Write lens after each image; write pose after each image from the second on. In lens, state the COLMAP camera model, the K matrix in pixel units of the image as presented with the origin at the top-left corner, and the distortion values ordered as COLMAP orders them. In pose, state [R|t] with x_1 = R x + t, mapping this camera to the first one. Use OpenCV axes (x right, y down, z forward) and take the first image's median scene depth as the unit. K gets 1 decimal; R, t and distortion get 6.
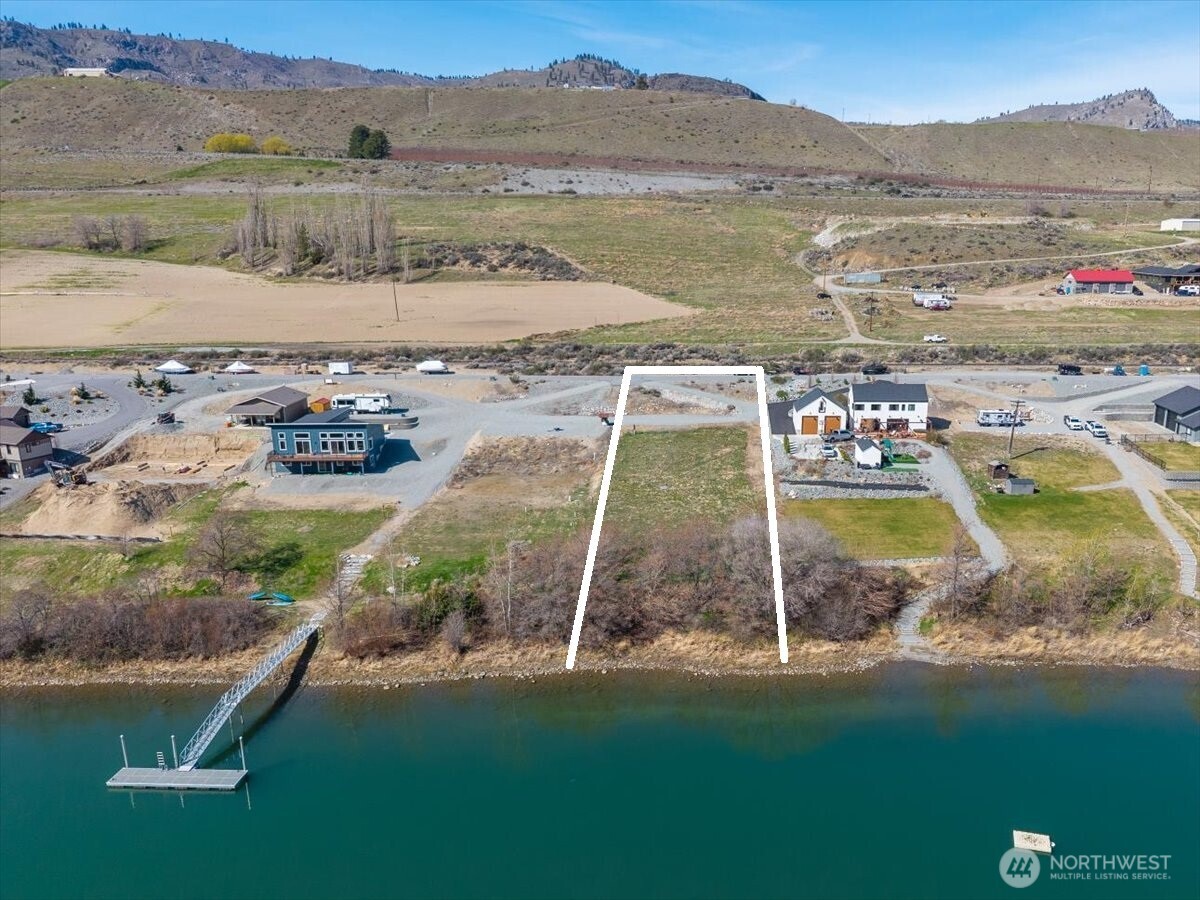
lens RADIAL K [[943.4, 0, 706.2], [0, 943.4, 492.9], [0, 0, 1]] dist [0.011632, -0.015948]
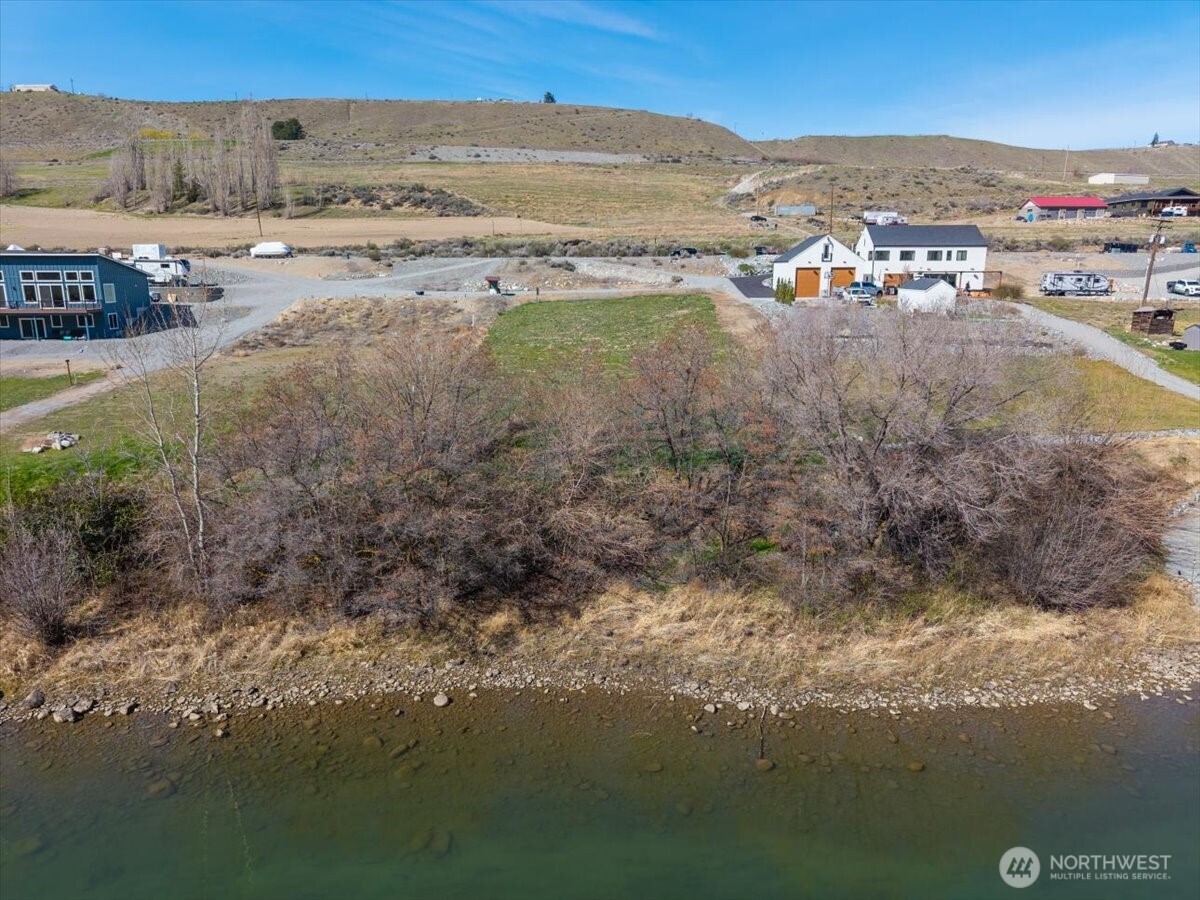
lens RADIAL K [[799.2, 0, 597.6], [0, 799.2, 460.6], [0, 0, 1]] dist [0.000315, 0.002123]
pose [[0.999949, -0.004977, -0.008765, -0.017463], [0.004620, 0.999175, -0.040357, 0.041635], [0.008959, 0.040314, 0.999147, 0.257297]]
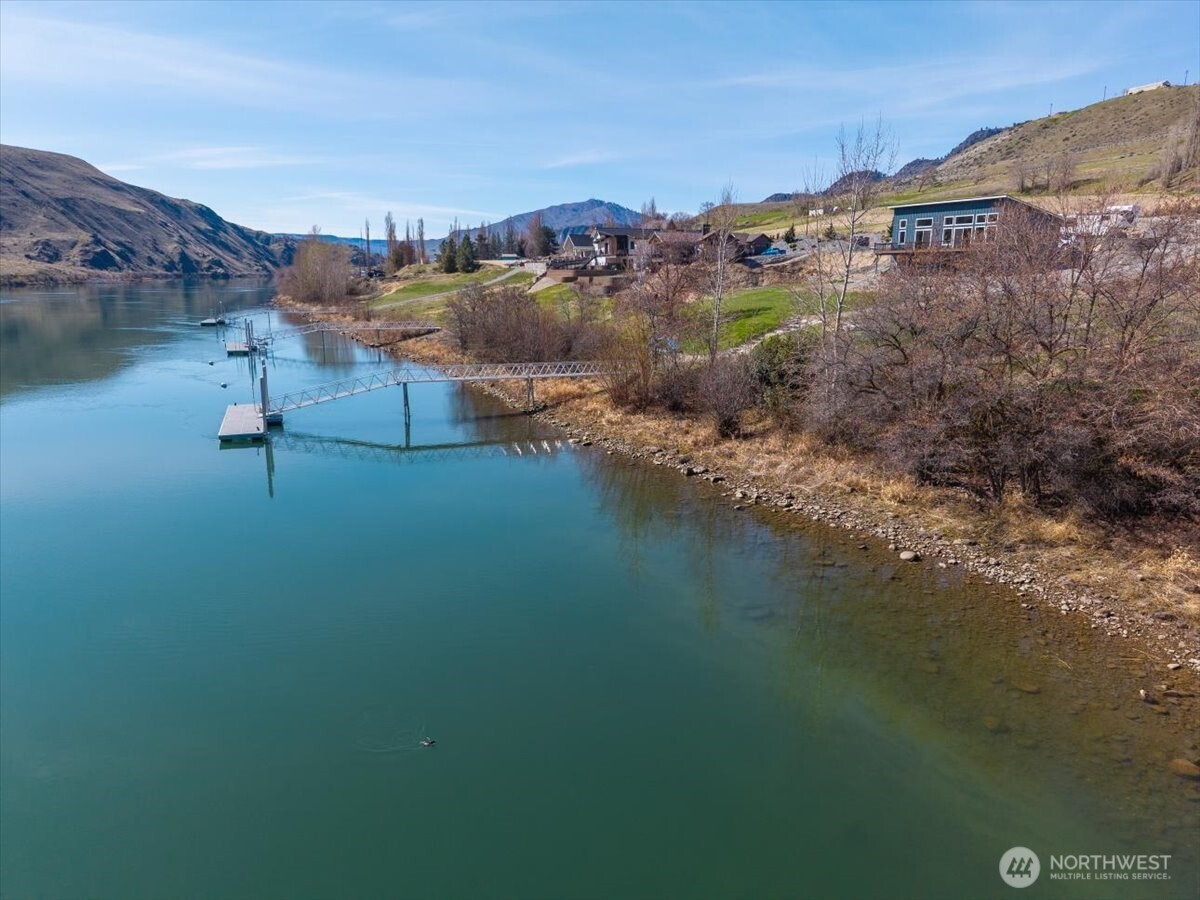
lens RADIAL K [[802.3, 0, 597.9], [0, 802.3, 449.2], [0, 0, 1]] dist [0.011379, -0.009700]
pose [[0.390473, 0.193407, -0.900069, 0.031355], [-0.252740, 0.962639, 0.097207, 0.056483], [0.885242, 0.189527, 0.424766, 0.286465]]
